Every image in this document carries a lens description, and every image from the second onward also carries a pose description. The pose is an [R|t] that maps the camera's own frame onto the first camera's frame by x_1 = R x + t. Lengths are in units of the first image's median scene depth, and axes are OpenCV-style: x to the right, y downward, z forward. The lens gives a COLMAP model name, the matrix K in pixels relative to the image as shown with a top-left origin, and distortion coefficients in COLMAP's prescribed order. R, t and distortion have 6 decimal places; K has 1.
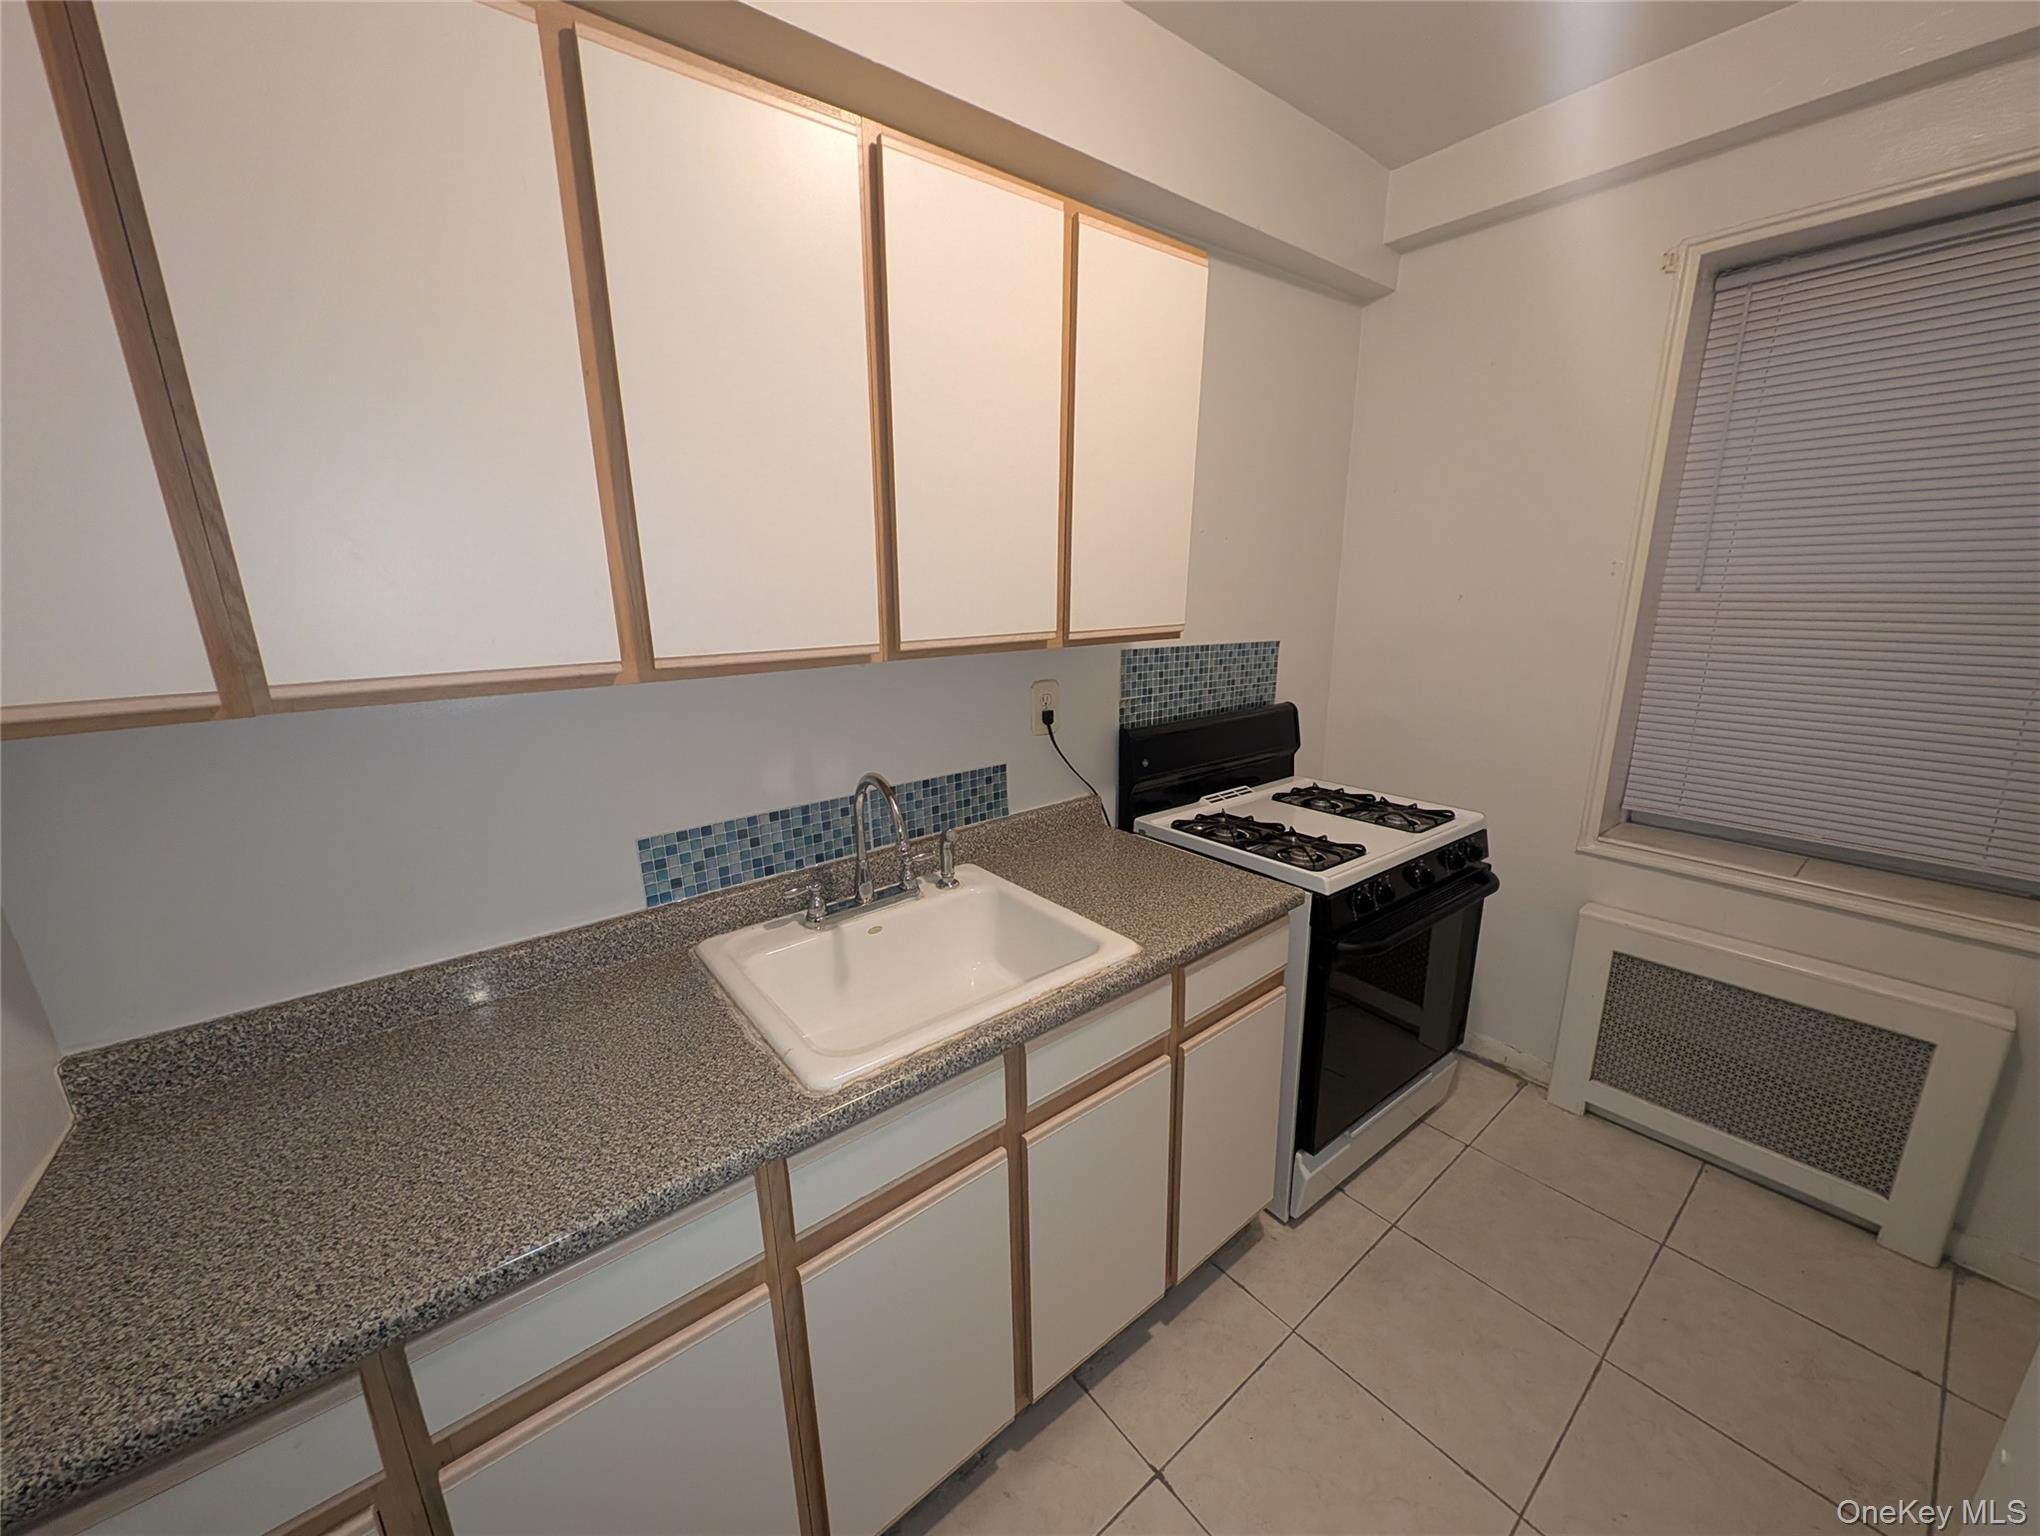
lens RADIAL K [[764.6, 0, 1023.8], [0, 764.6, 777.9], [0, 0, 1]] dist [0.004405, -0.002109]
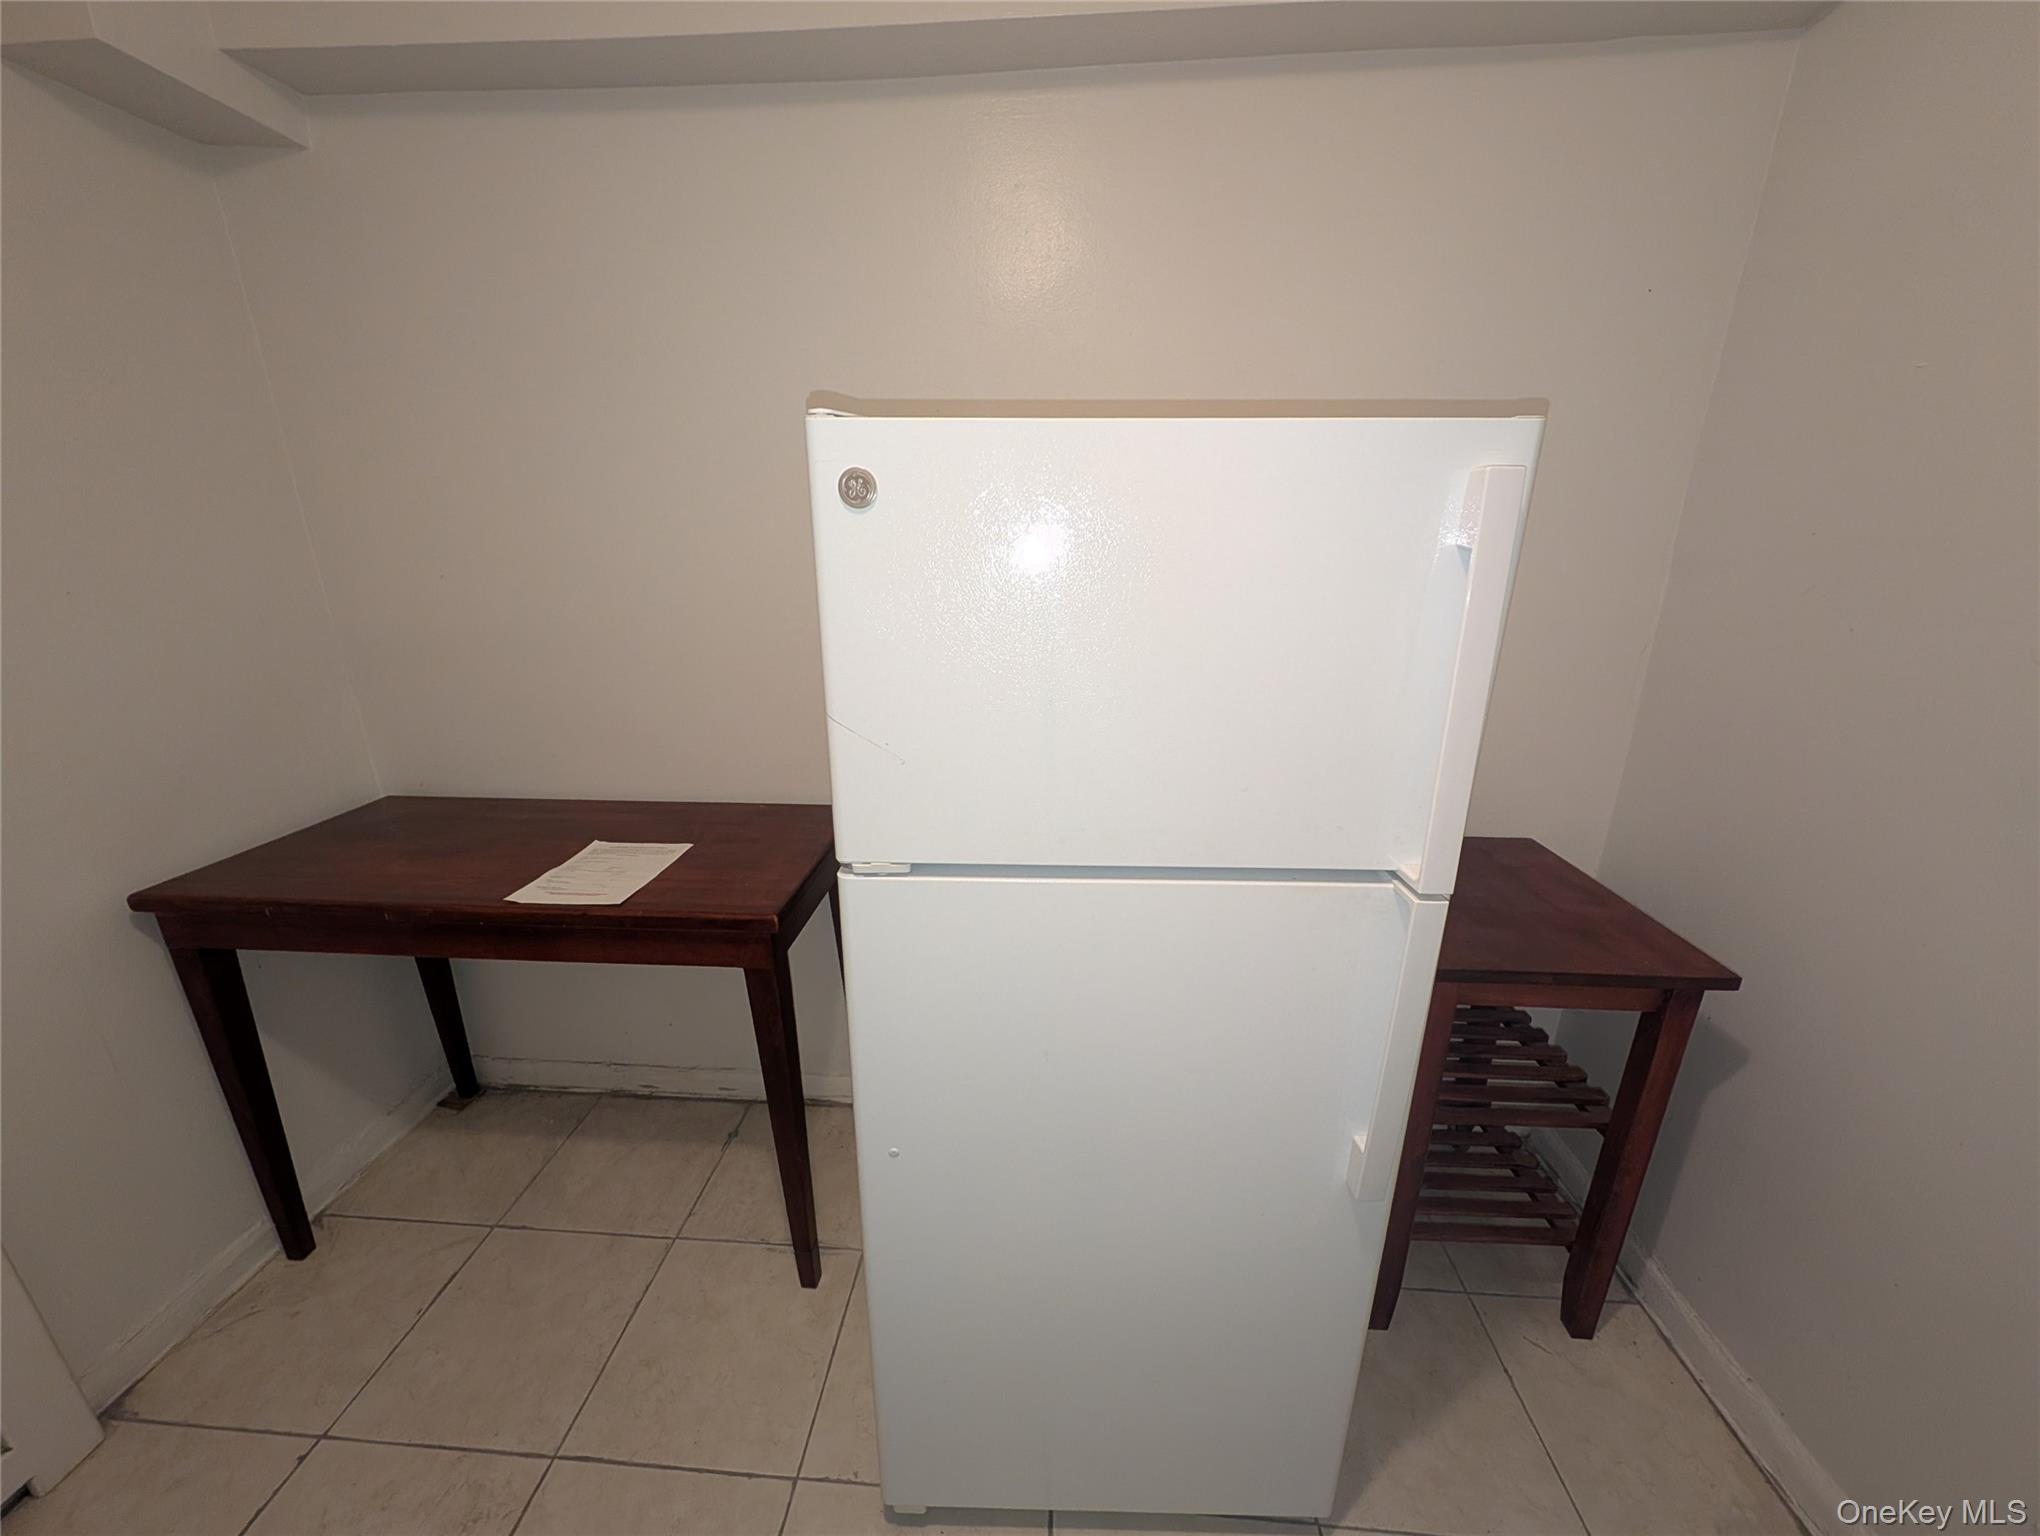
lens RADIAL K [[764.6, 0, 1011.4], [0, 764.6, 777.1], [0, 0, 1]] dist [0.004405, -0.002109]
pose [[-0.745186, -0.190536, 0.639057, 0.129733], [0.175761, 0.868310, 0.463838, -0.129908], [-0.643277, 0.457967, -0.613564, 0.539850]]
